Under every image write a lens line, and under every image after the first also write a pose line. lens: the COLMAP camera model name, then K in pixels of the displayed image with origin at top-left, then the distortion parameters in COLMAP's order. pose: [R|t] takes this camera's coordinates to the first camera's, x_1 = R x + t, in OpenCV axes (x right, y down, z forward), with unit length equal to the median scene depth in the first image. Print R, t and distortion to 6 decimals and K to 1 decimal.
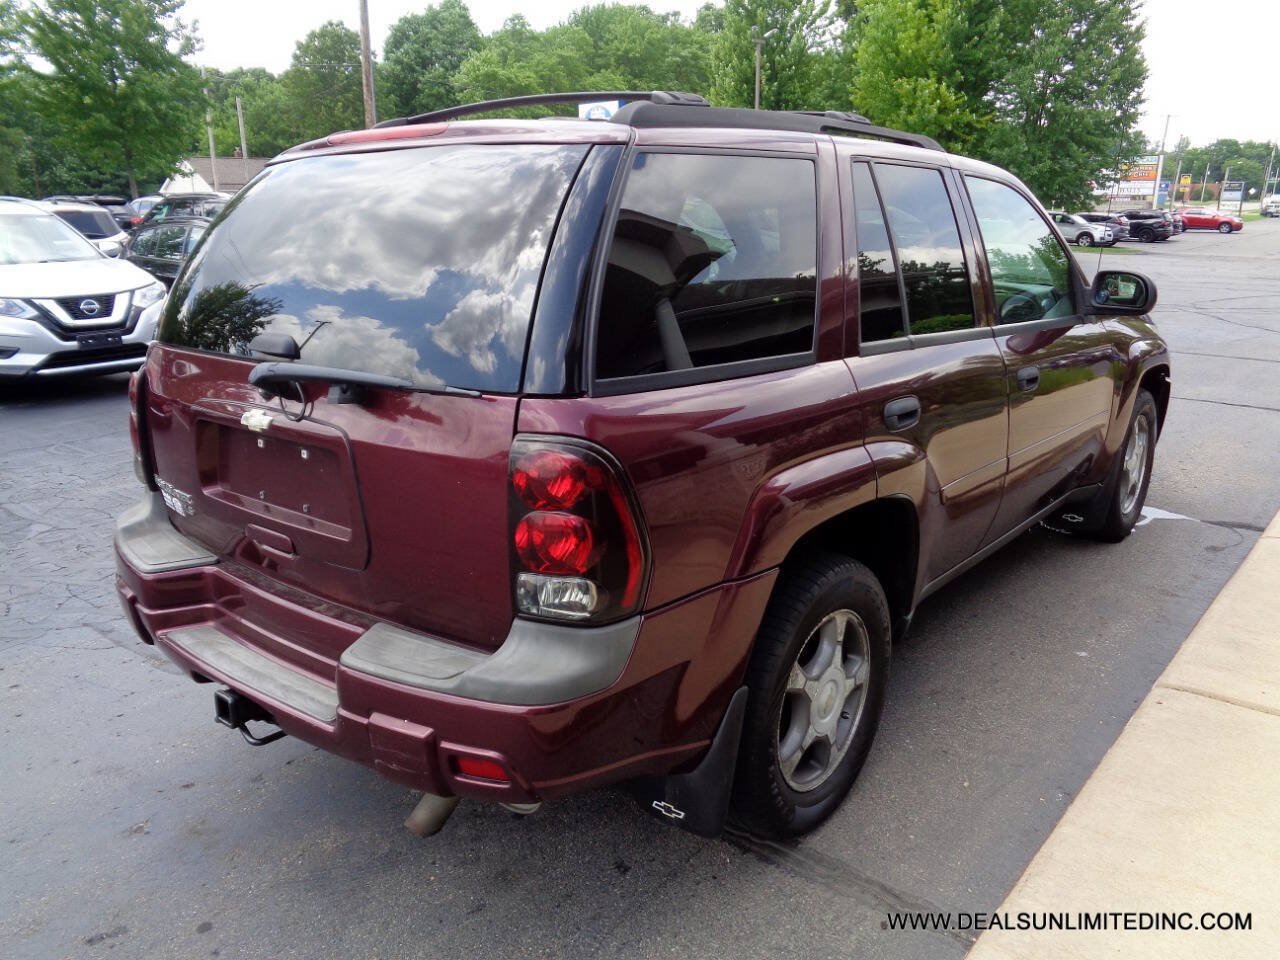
lens RADIAL K [[1025.6, 0, 640.0], [0, 1025.6, 480.0], [0, 0, 1]] dist [0.004218, 0.008442]
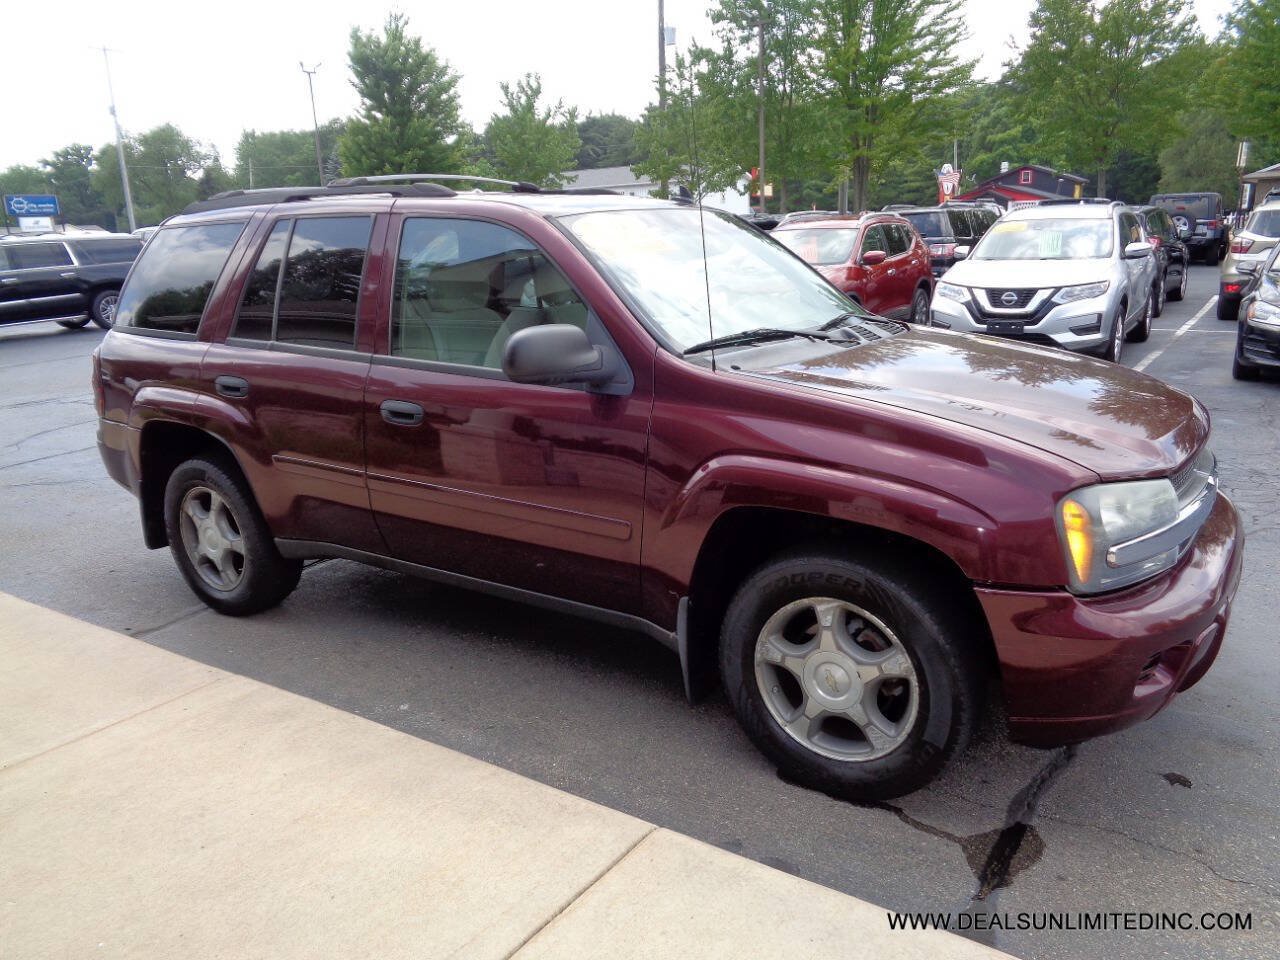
lens RADIAL K [[1025.6, 0, 640.0], [0, 1025.6, 480.0], [0, 0, 1]] dist [0.004218, 0.008442]
pose [[0.103995, 0.259739, -0.960063, 0.604038], [-0.238002, 0.943750, 0.229546, -0.142681], [0.965681, 0.204625, 0.159964, 0.454946]]
